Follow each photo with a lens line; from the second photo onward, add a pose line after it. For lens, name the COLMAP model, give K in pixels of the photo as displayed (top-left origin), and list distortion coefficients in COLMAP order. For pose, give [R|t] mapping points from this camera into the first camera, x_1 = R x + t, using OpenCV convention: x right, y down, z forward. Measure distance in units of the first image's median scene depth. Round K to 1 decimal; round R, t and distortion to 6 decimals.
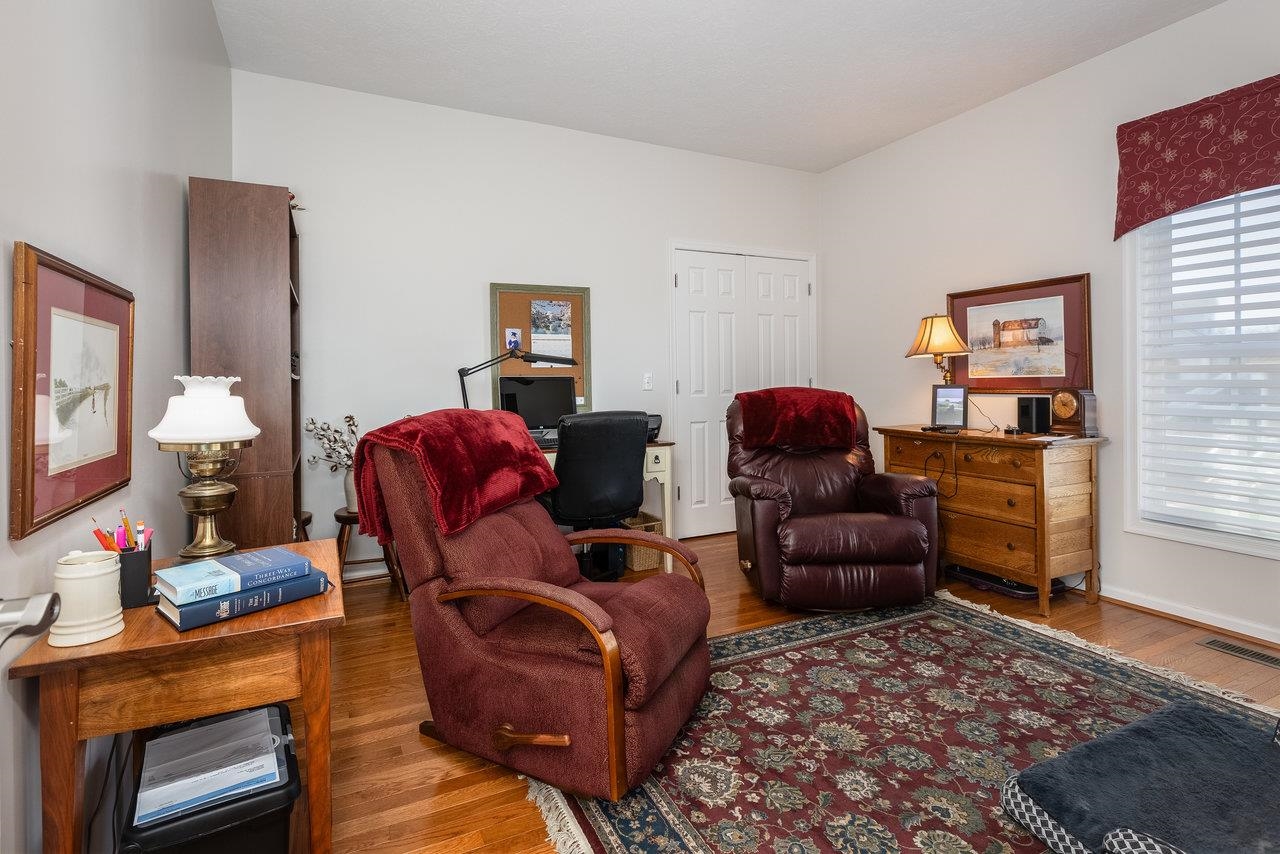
lens RADIAL K [[528.0, 0, 641.6], [0, 528.0, 382.4], [0, 0, 1]] dist [-0.000625, -0.000056]
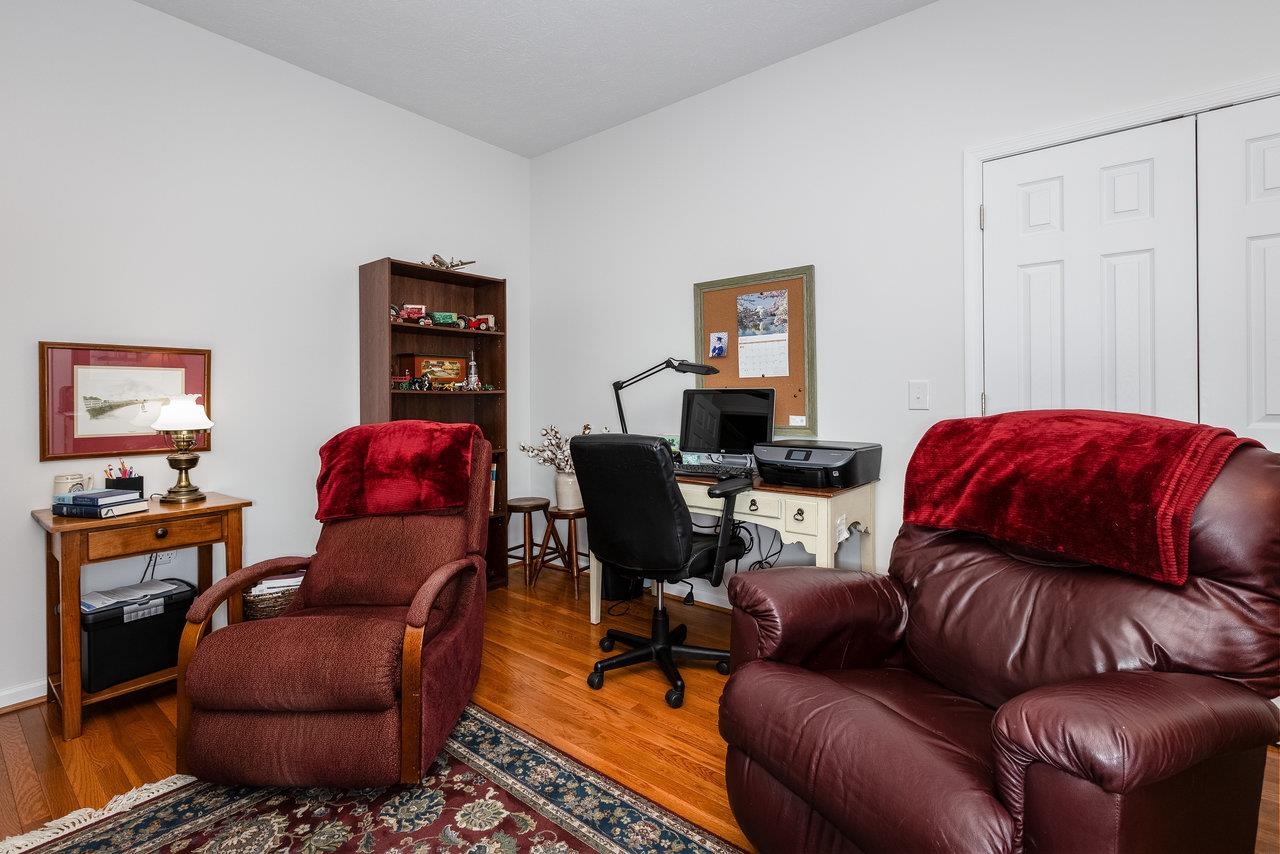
lens RADIAL K [[582.7, 0, 652.1], [0, 582.7, 394.7], [0, 0, 1]] dist [-0.000652, -0.000832]
pose [[0.473845, 0.004848, -0.880595, 0.542626], [-0.001170, 0.999987, 0.004876, -0.006436], [0.880607, -0.001280, 0.473845, 0.466871]]
